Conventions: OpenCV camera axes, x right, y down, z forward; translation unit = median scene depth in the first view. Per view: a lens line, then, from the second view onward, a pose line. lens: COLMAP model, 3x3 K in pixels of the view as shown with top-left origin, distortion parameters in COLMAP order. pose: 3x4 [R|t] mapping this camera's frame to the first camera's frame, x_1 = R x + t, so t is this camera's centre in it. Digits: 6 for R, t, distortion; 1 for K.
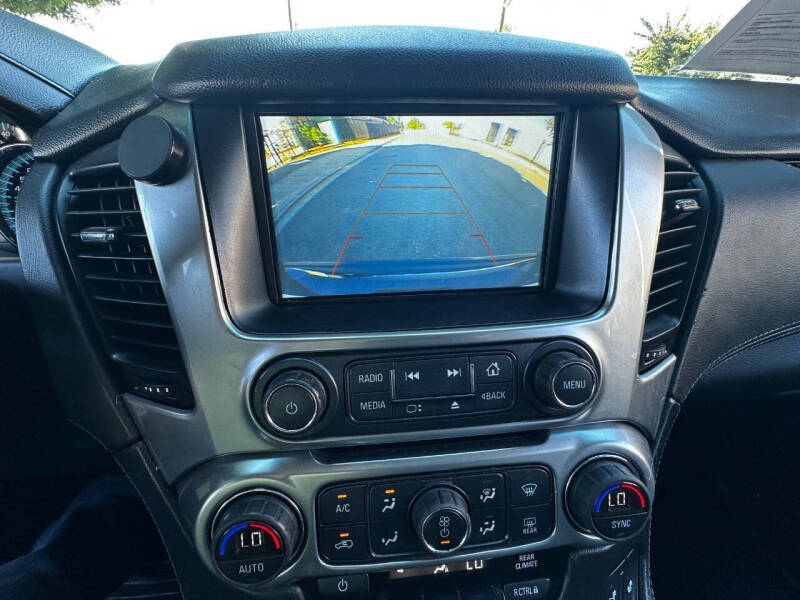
lens RADIAL K [[345.1, 0, 396.3], [0, 345.1, 302.5], [0, 0, 1]] dist [0.003508, 0.000890]
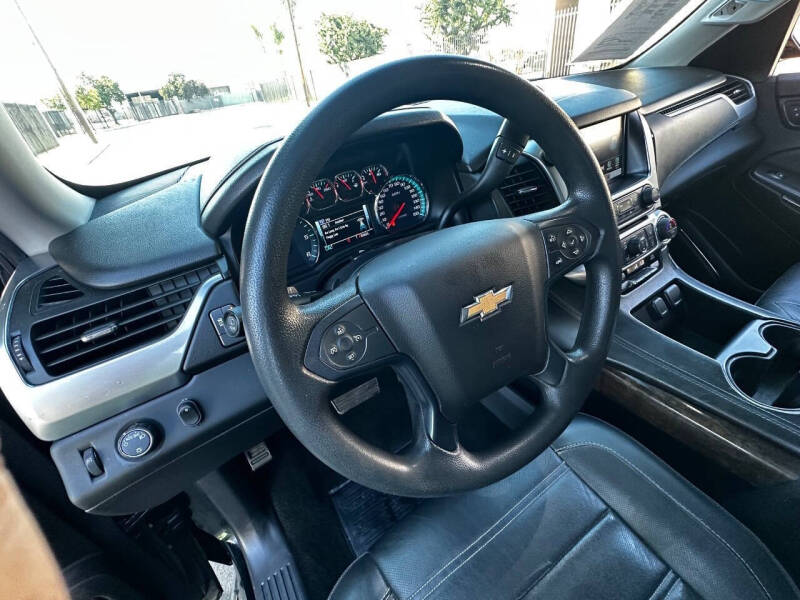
lens RADIAL K [[345.1, 0, 396.3], [0, 345.1, 302.5], [0, 0, 1]] dist [0.003508, 0.000890]
pose [[0.884232, -0.356239, 0.302039, -2.743907], [0.335263, 0.934380, 0.120554, -0.033795], [-0.325165, -0.005336, 0.945642, -1.221997]]
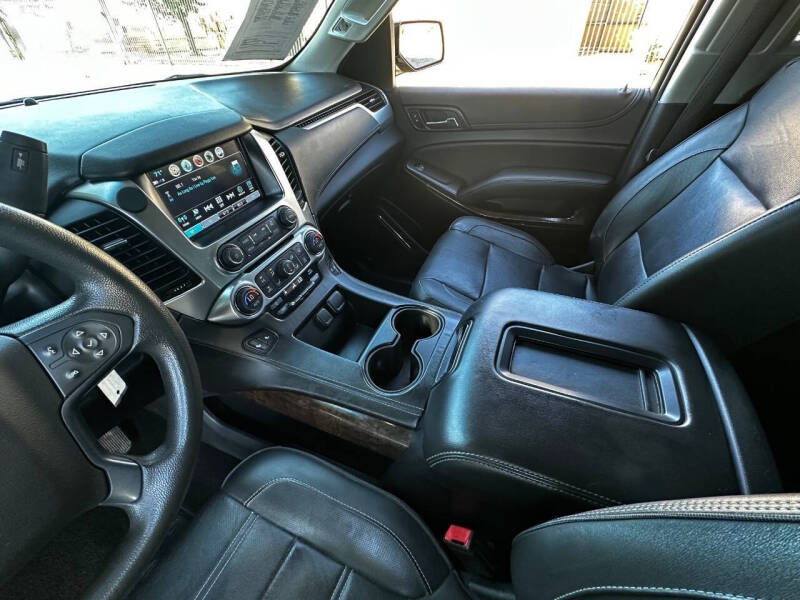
lens RADIAL K [[345.1, 0, 396.3], [0, 345.1, 302.5], [0, 0, 1]] dist [0.003508, 0.000890]
pose [[0.486706, -0.578056, 0.654957, -1.568566], [0.442831, 0.809540, 0.385416, 0.059484], [-0.753006, 0.102451, 0.649989, -1.770343]]
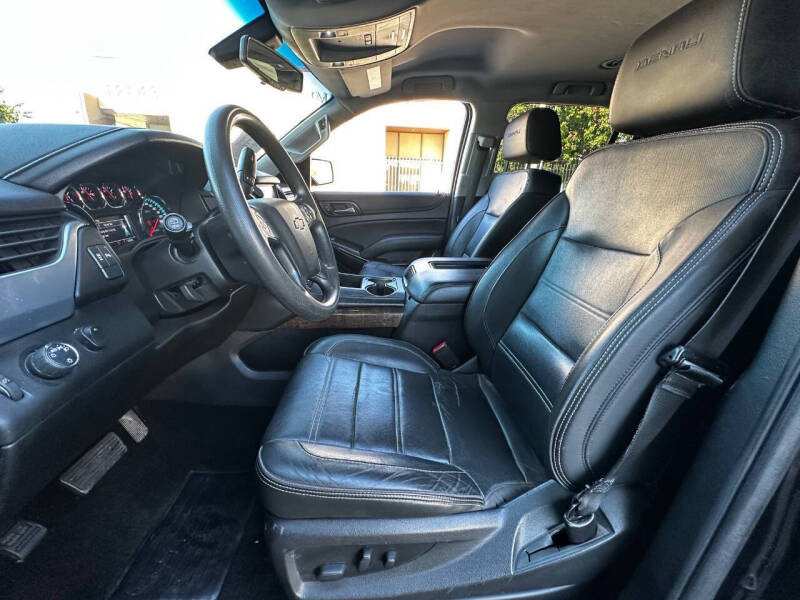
lens RADIAL K [[345.1, 0, 396.3], [0, 345.1, 302.5], [0, 0, 1]] dist [0.003508, 0.000890]
pose [[0.063199, -0.325558, 0.943408, -4.951650], [0.451395, 0.852404, 0.263915, 0.450110], [-0.890084, 0.409170, 0.200826, -1.047498]]
